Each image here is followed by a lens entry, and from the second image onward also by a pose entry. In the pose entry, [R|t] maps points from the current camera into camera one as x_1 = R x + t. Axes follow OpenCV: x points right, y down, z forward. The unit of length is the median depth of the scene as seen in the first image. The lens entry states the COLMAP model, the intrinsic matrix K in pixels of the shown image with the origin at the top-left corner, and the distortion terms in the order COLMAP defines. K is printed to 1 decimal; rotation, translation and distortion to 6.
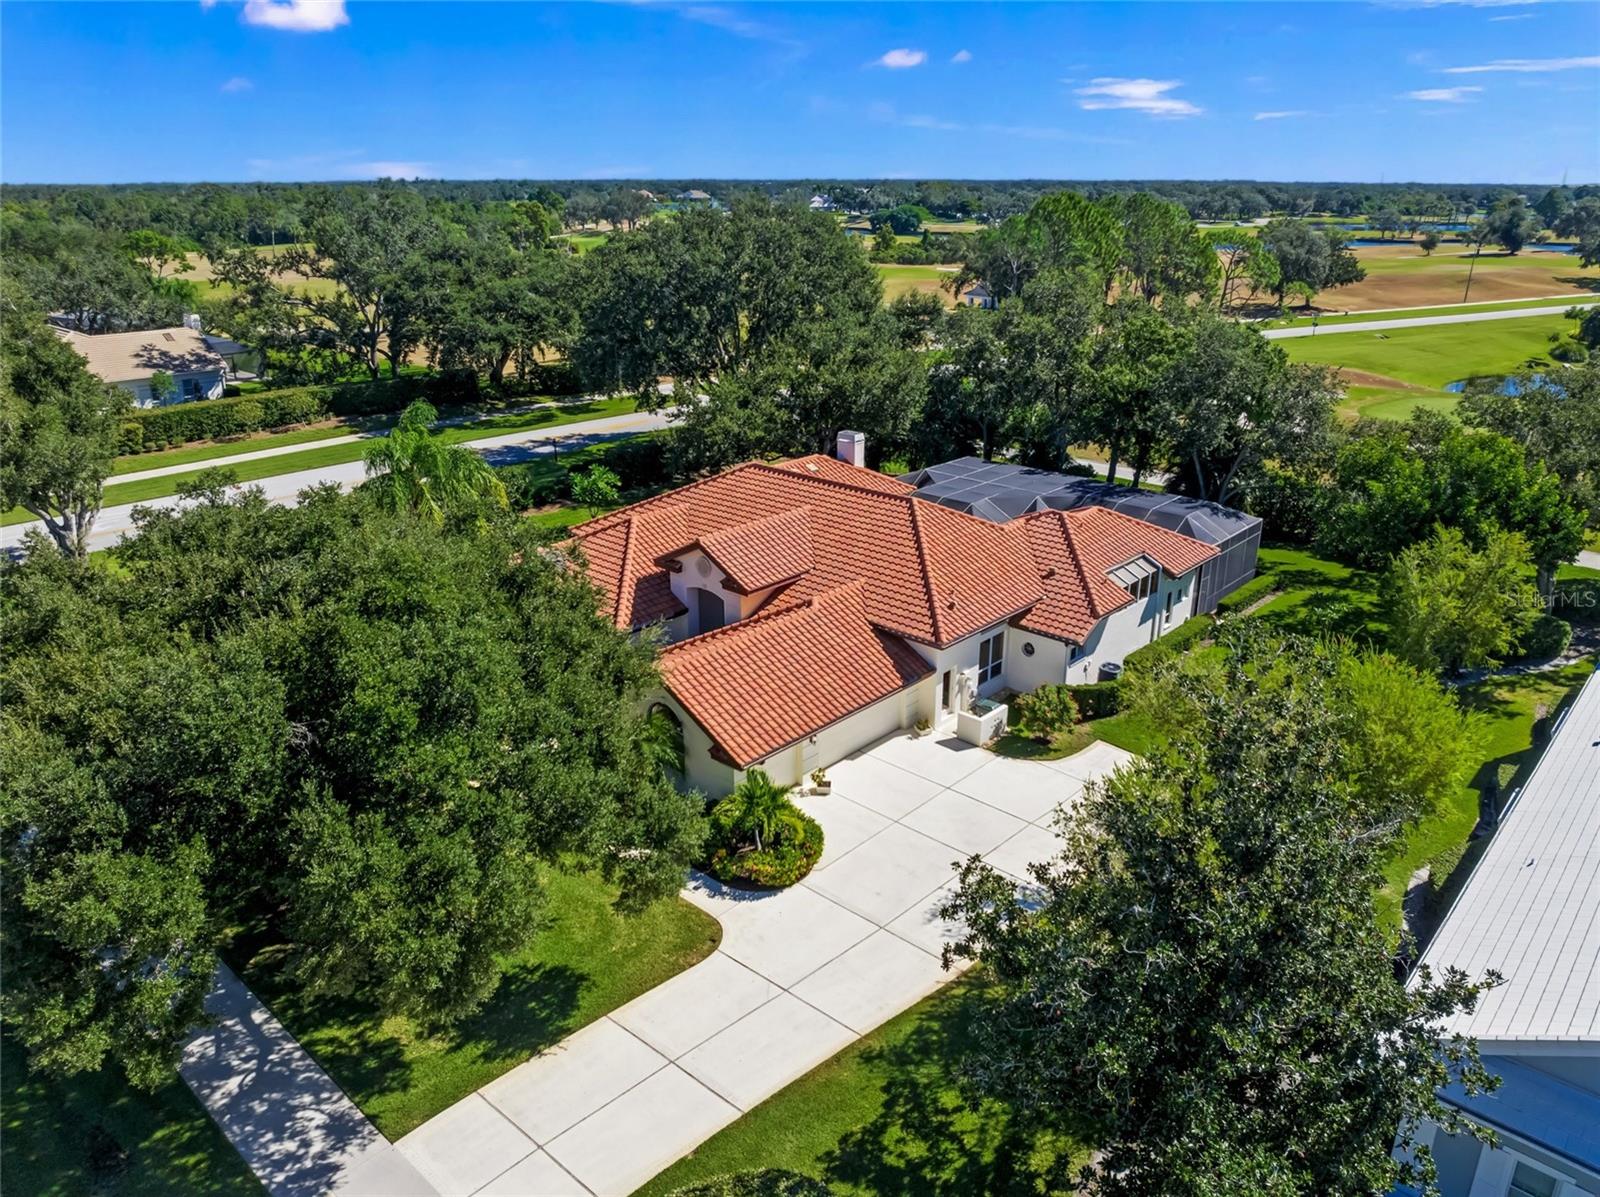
lens RADIAL K [[1145.4, 0, 800.0], [0, 1145.4, 598.5], [0, 0, 1]] dist [-0.031241, -0.004294]
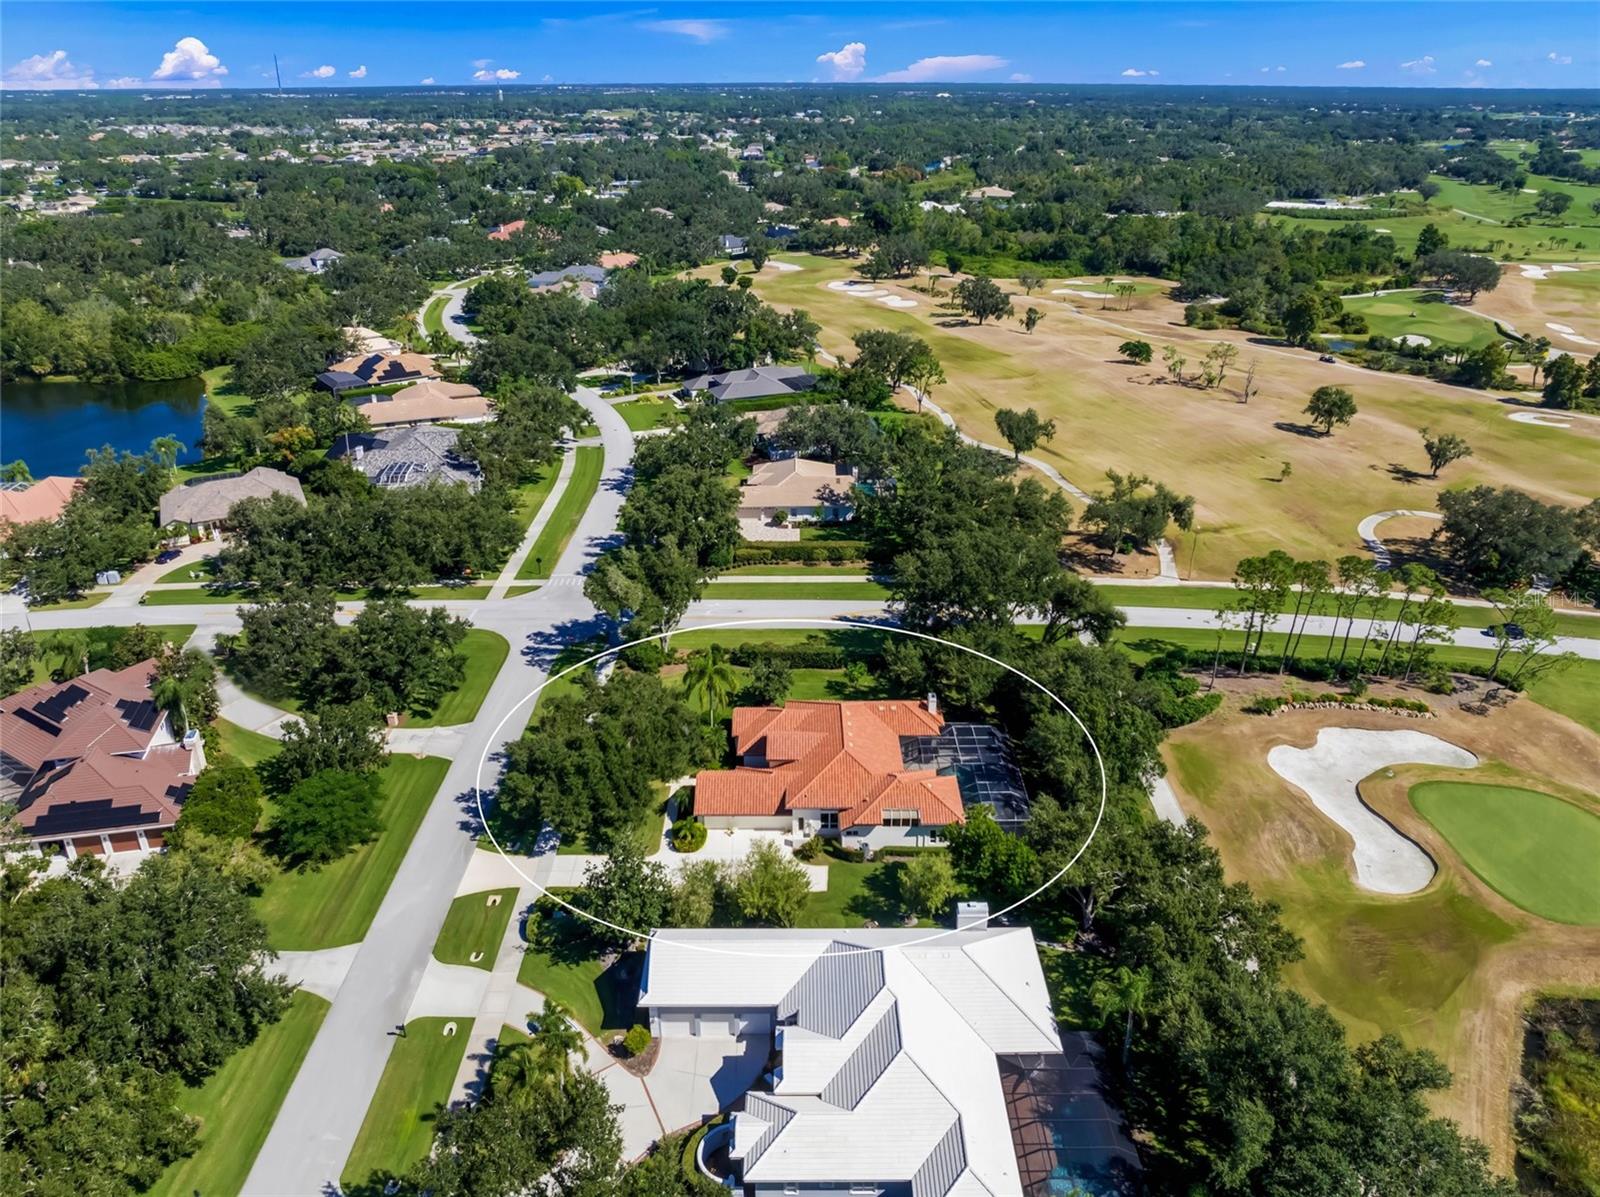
lens RADIAL K [[1130.2, 0, 800.0], [0, 1130.2, 598.5], [0, 0, 1]] dist [-0.041702, -0.000161]
pose [[0.675157, 0.306332, -0.671062, 1.622660], [-0.253044, 0.950678, 0.179386, -0.836679], [0.692915, 0.048694, 0.719373, -0.871532]]
